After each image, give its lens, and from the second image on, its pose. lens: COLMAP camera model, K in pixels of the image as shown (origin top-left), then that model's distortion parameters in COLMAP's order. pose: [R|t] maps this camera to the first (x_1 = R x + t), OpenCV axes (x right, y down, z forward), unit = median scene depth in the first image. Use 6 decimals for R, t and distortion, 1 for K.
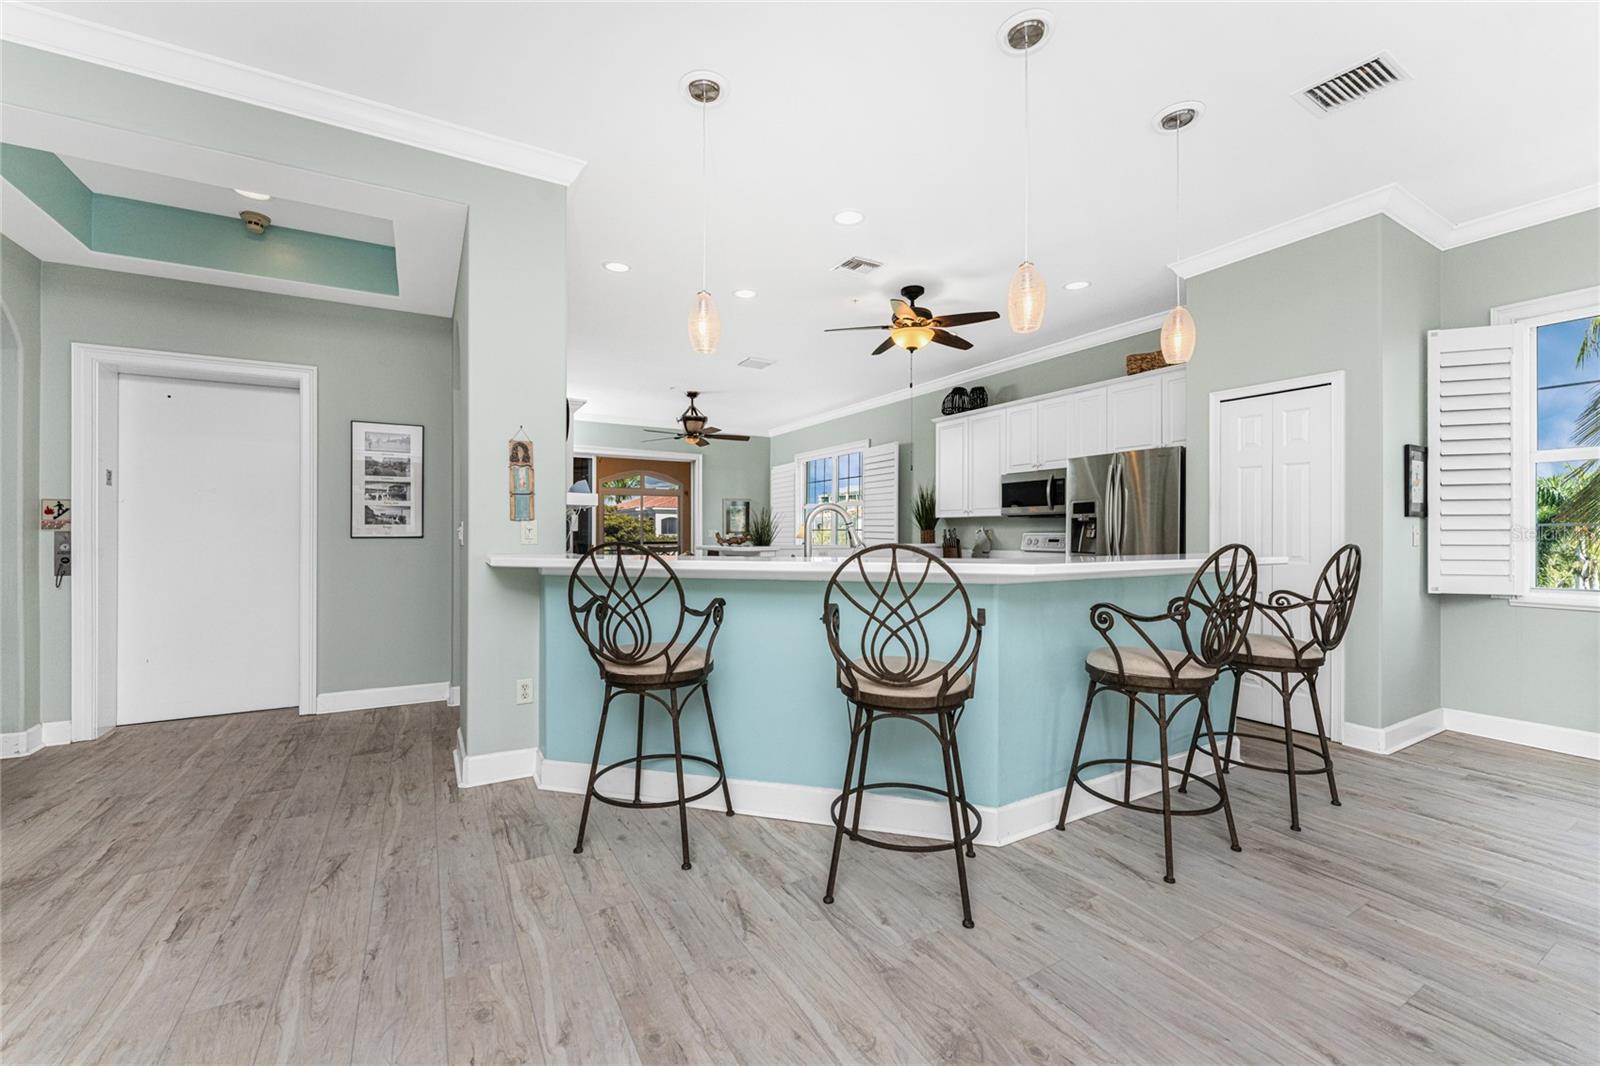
lens RADIAL K [[644.3, 0, 791.7], [0, 644.3, 533.2], [0, 0, 1]] dist [0.001893, -0.001447]
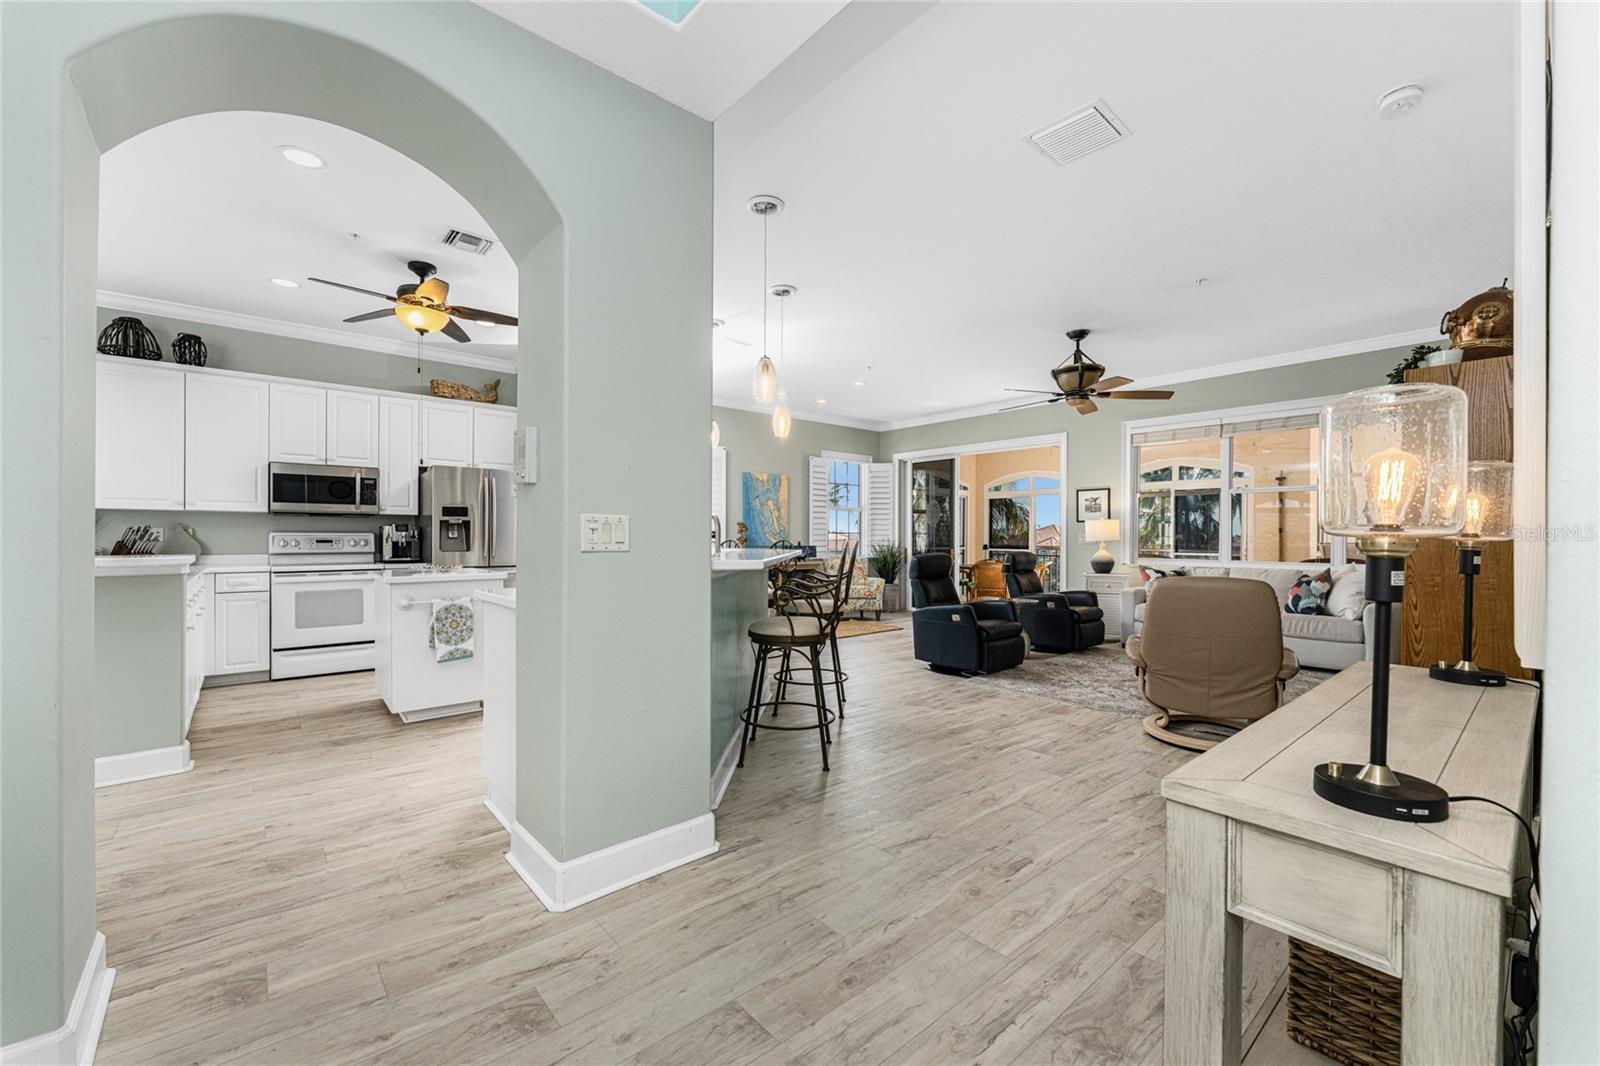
lens RADIAL K [[644.3, 0, 789.8], [0, 644.3, 552.2], [0, 0, 1]] dist [0.001893, -0.001447]
pose [[-0.176441, -0.026550, 0.983953, -1.343146], [-0.006500, 0.999646, 0.025808, -0.001298], [-0.984290, -0.001842, -0.176551, 1.075623]]
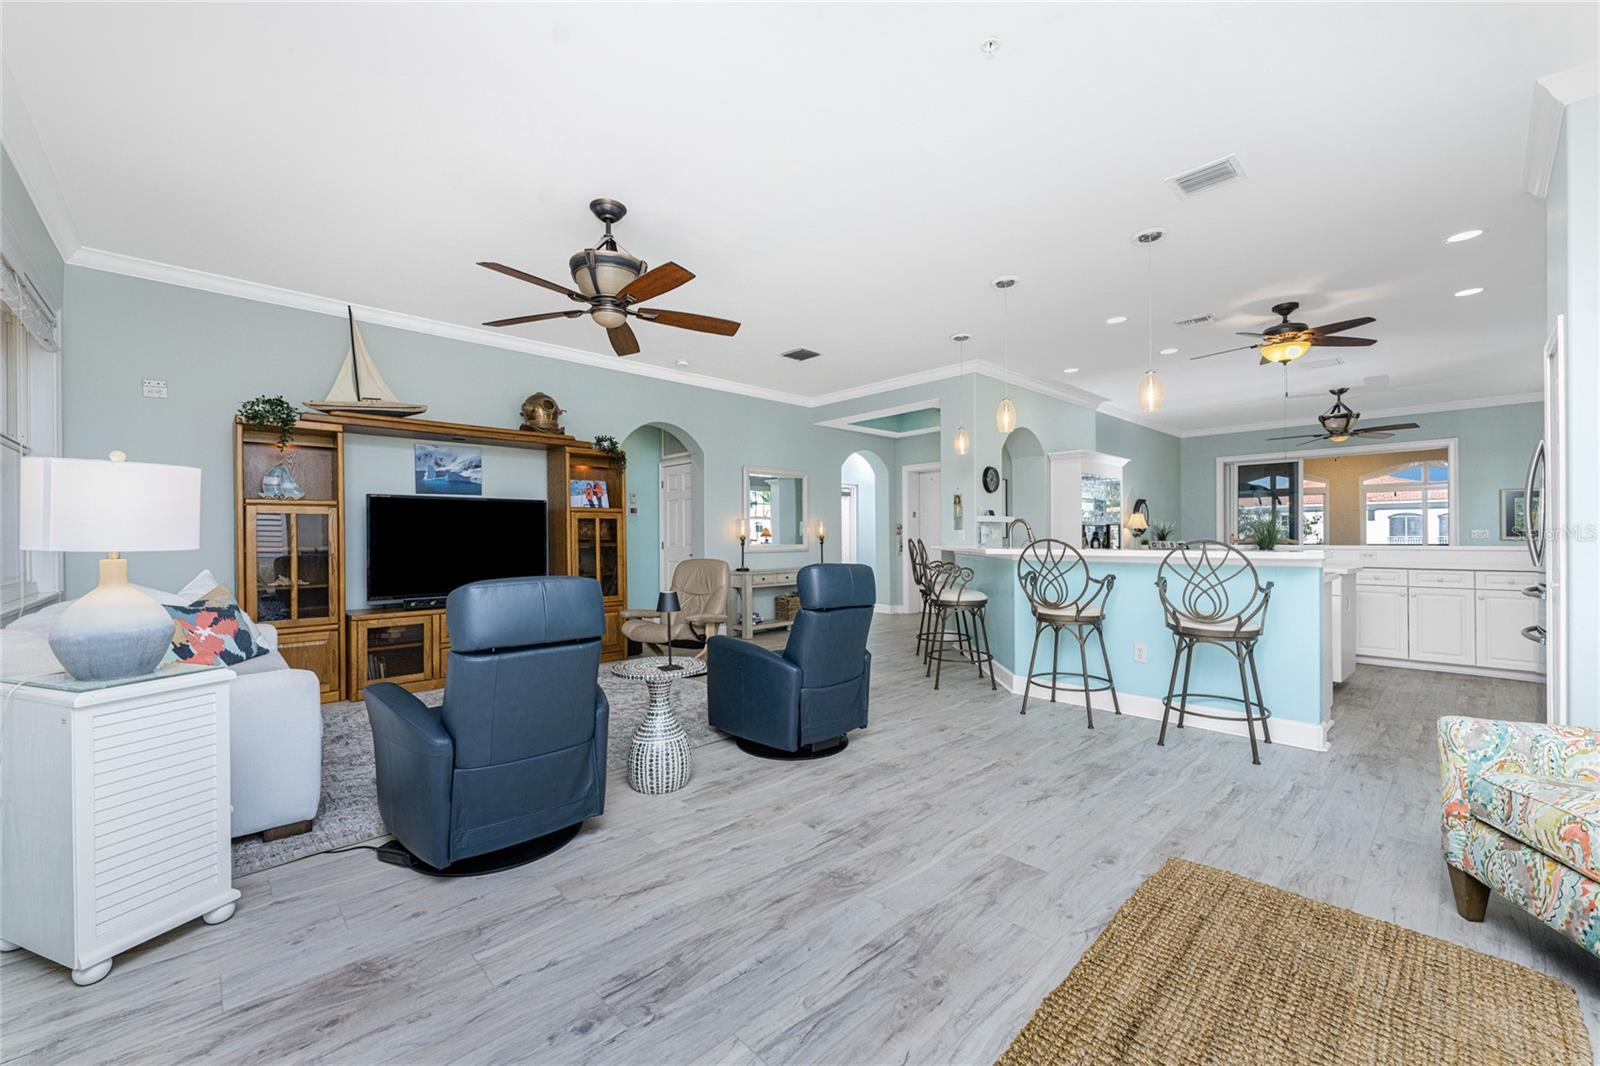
lens RADIAL K [[644.3, 0, 793.6], [0, 644.3, 536.8], [0, 0, 1]] dist [0.001893, -0.001447]
pose [[0.232142, -0.001786, -0.972680, 1.735146], [0.005586, 0.999984, -0.000503, 0.003694], [0.972666, -0.005317, 0.232149, -0.088136]]
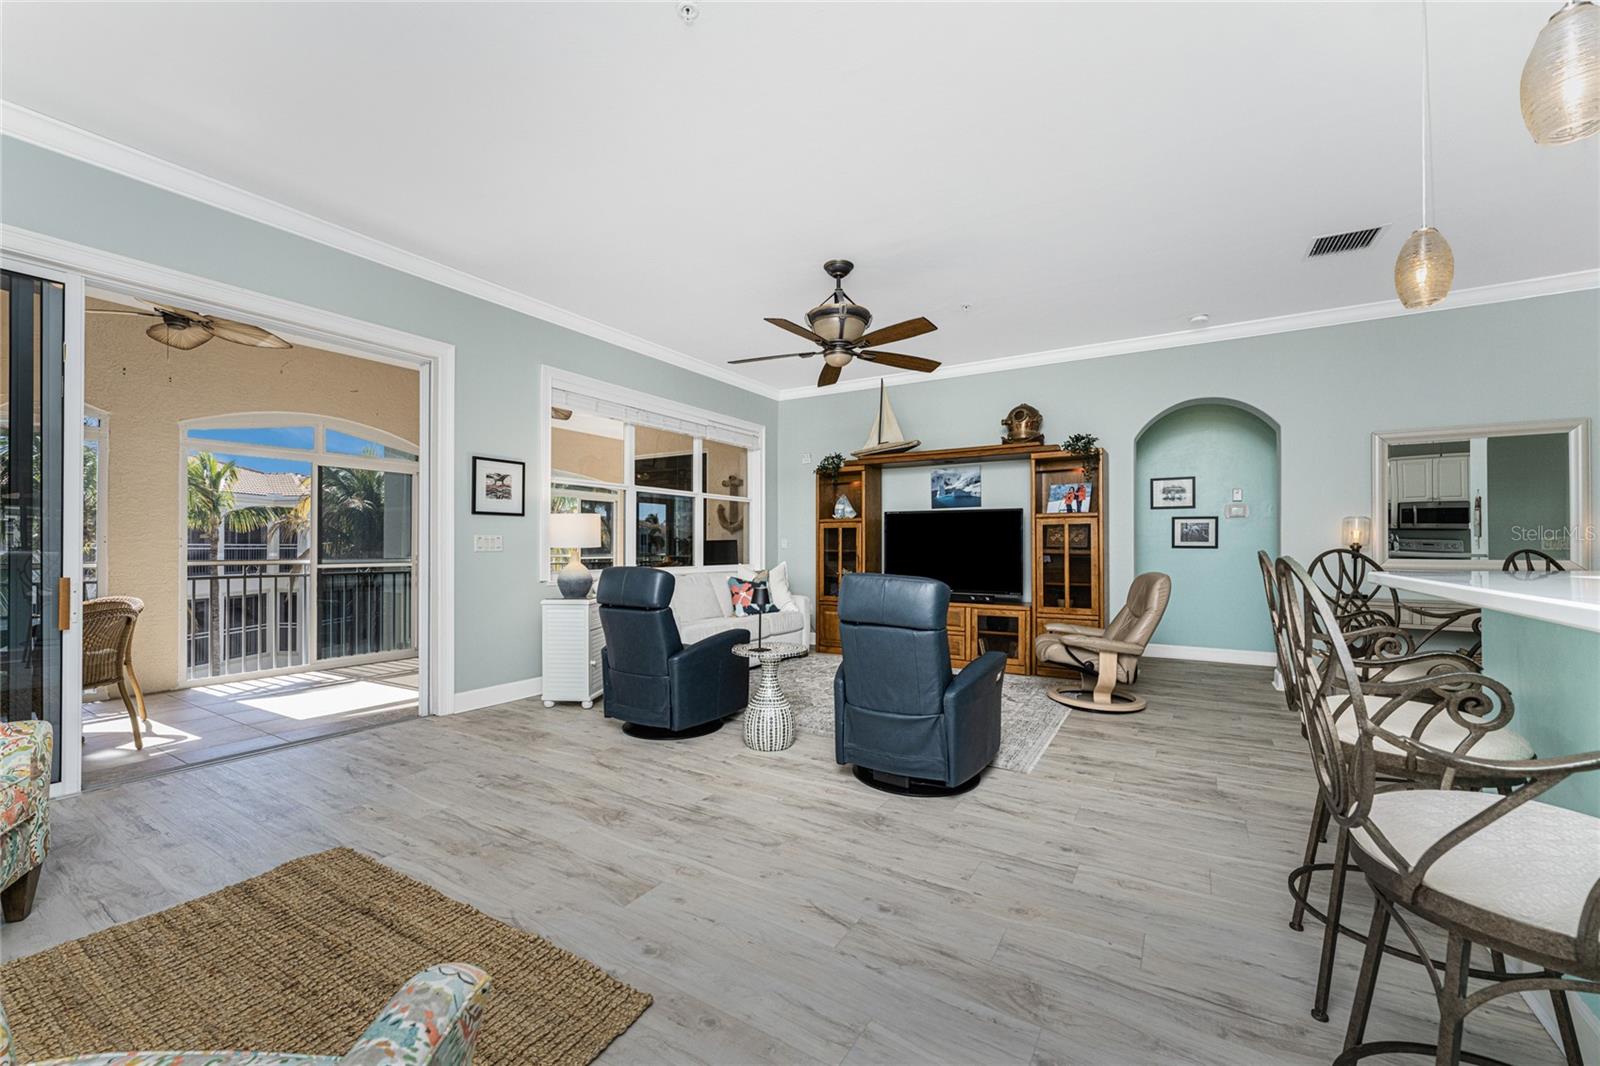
lens RADIAL K [[644.3, 0, 788.9], [0, 644.3, 532.6], [0, 0, 1]] dist [0.001893, -0.001447]
pose [[-0.884932, -0.011301, -0.465584, 1.231284], [-0.002940, 0.999821, -0.018680, 0.004682], [0.465712, -0.015162, -0.884807, 1.107893]]
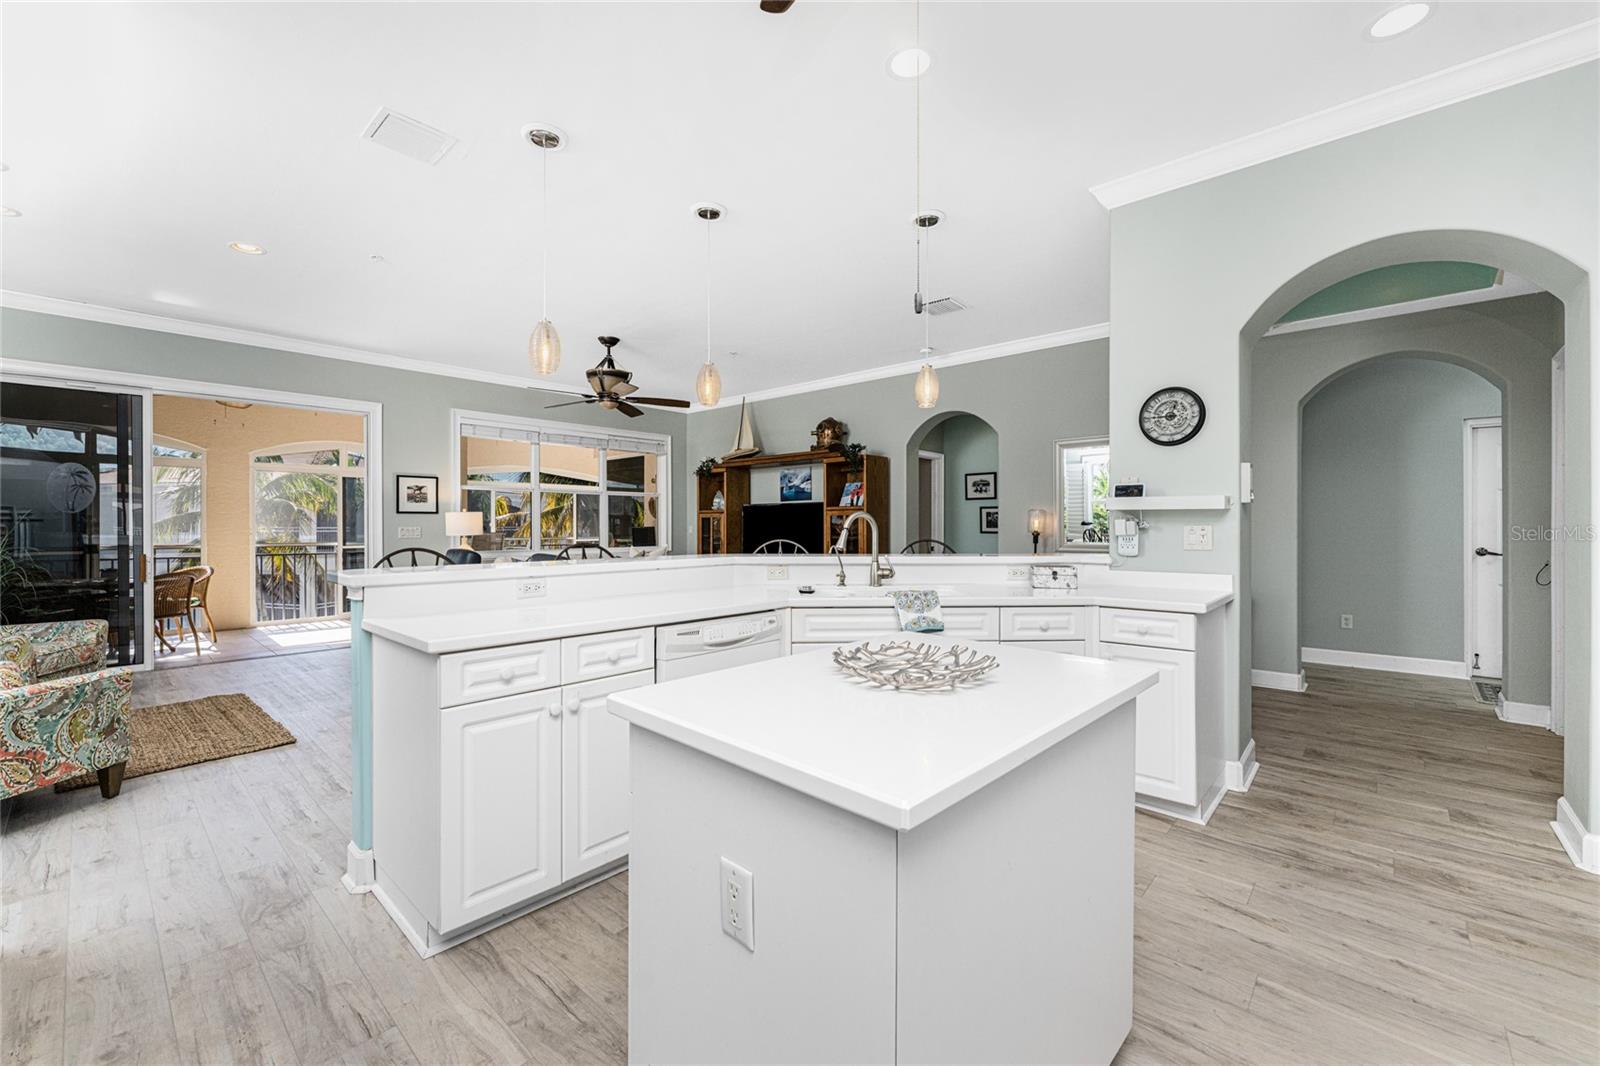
lens RADIAL K [[644.3, 0, 788.8], [0, 644.3, 531.0], [0, 0, 1]] dist [0.001893, -0.001447]
pose [[-0.954981, 0.004359, -0.296635, 0.513185], [0.000974, 0.999933, 0.011559, -0.028799], [0.296665, 0.010749, -0.954921, 2.050850]]
